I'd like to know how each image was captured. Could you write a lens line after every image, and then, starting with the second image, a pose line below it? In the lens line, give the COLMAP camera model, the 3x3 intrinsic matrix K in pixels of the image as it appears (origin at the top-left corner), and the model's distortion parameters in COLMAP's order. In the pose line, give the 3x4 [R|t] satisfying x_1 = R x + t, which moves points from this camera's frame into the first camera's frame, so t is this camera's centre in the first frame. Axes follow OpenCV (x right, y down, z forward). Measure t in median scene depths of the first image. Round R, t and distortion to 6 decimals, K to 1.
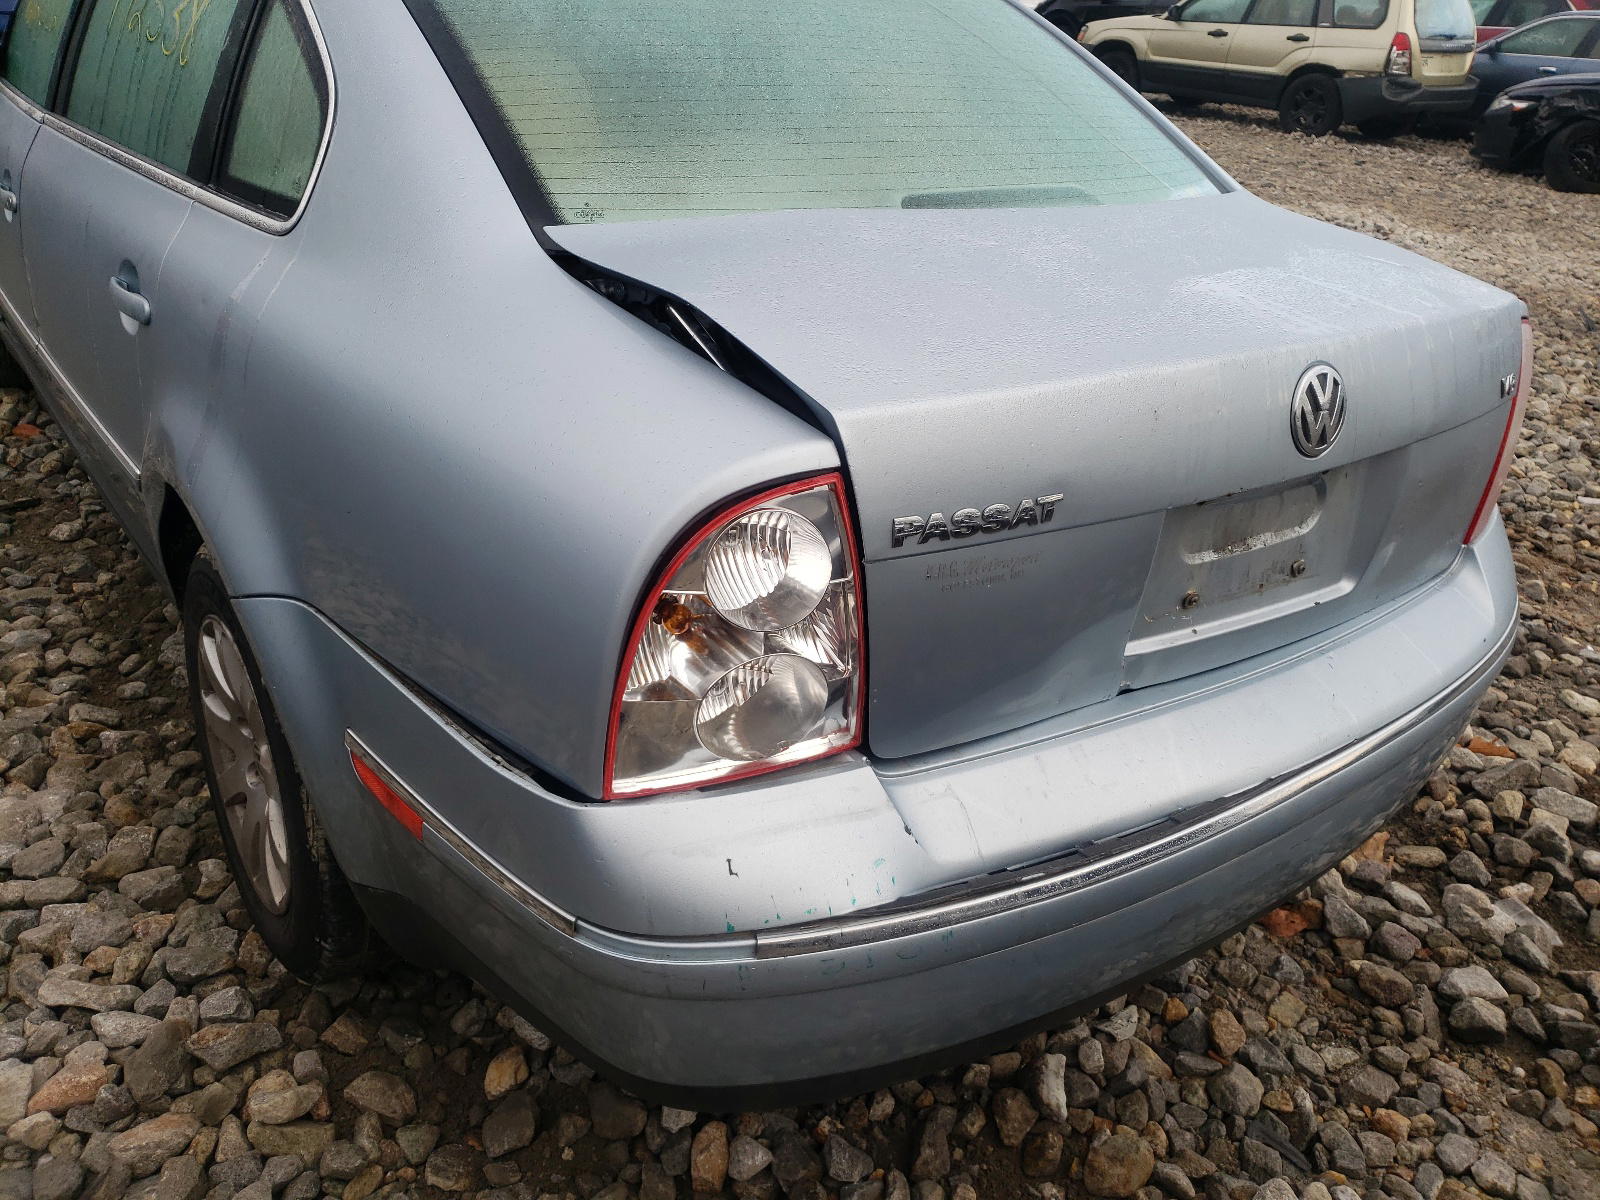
lens RADIAL K [[1275.1, 0, 800.4], [0, 1275.1, 599.3], [0, 0, 1]] dist [0.011054, 0.006674]
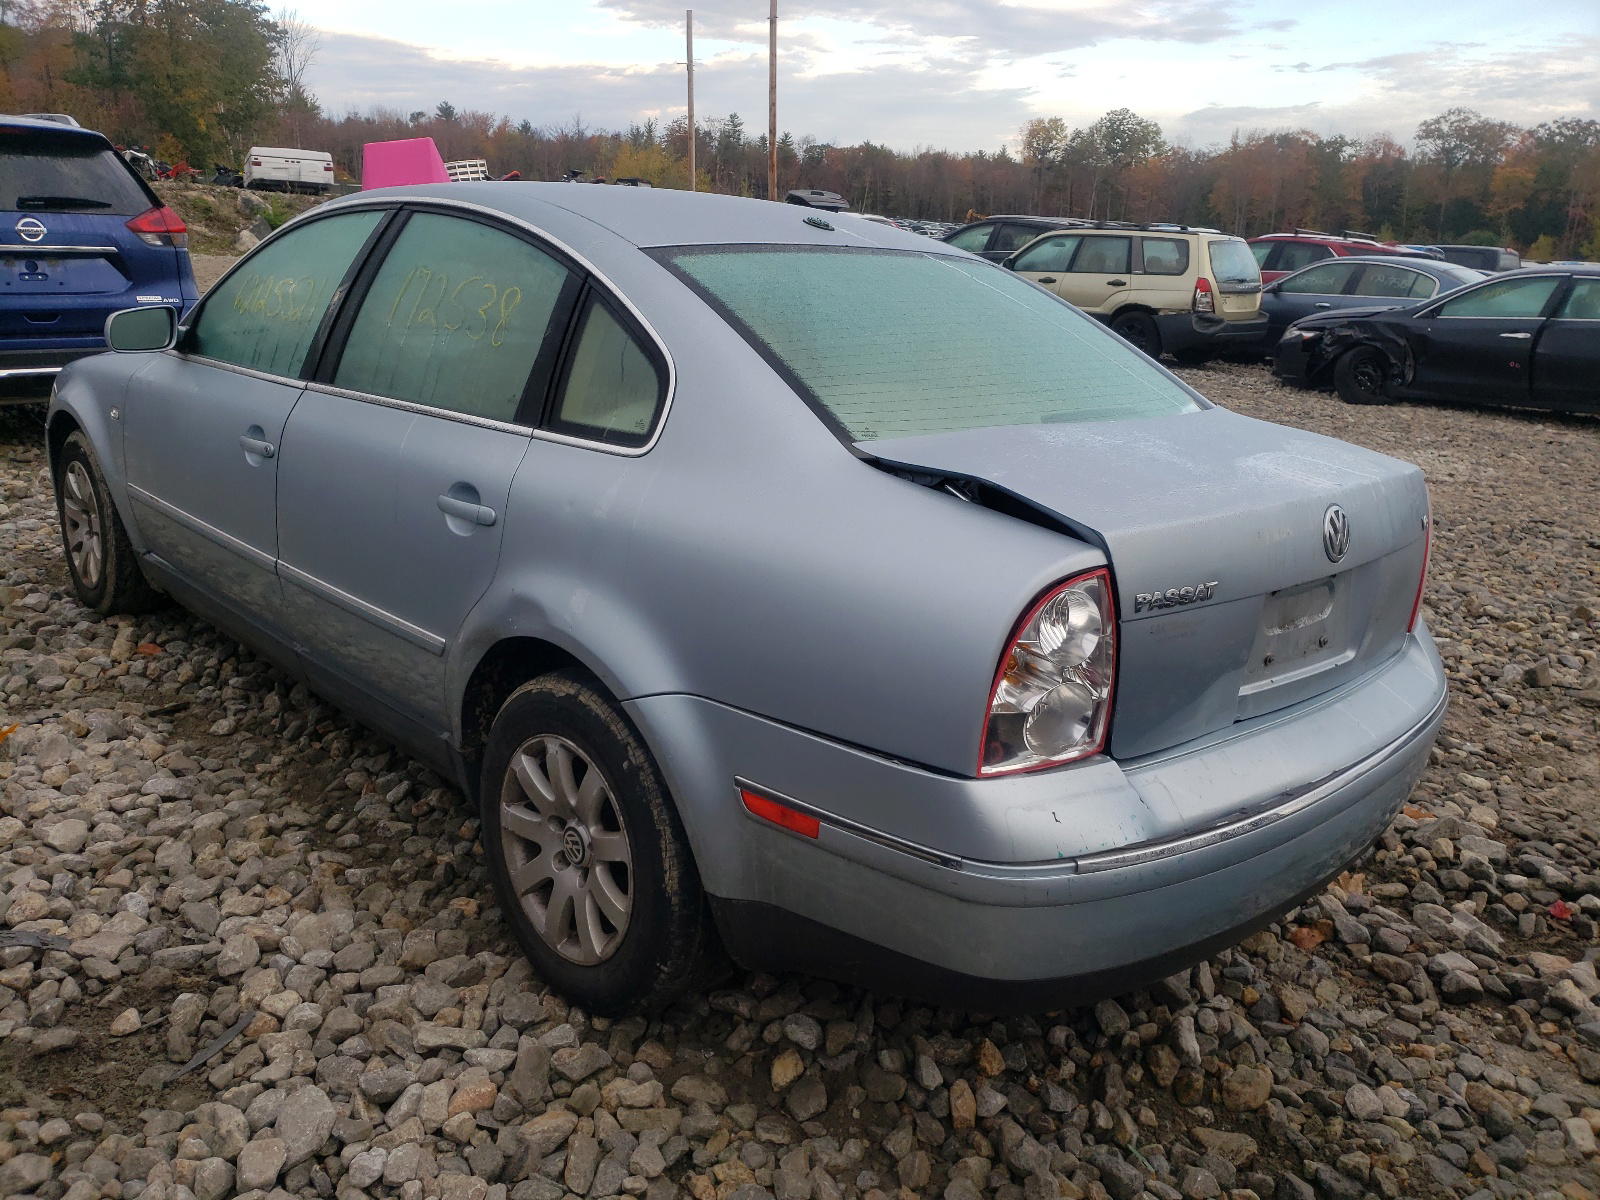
lens RADIAL K [[1275.1, 0, 799.0], [0, 1275.1, 601.3], [0, 0, 1]] dist [0.011054, 0.006674]
pose [[0.991800, -0.051833, 0.116816, -0.346199], [0.071021, 0.983461, -0.166613, 0.118009], [-0.106248, 0.173543, 0.979078, -0.368544]]
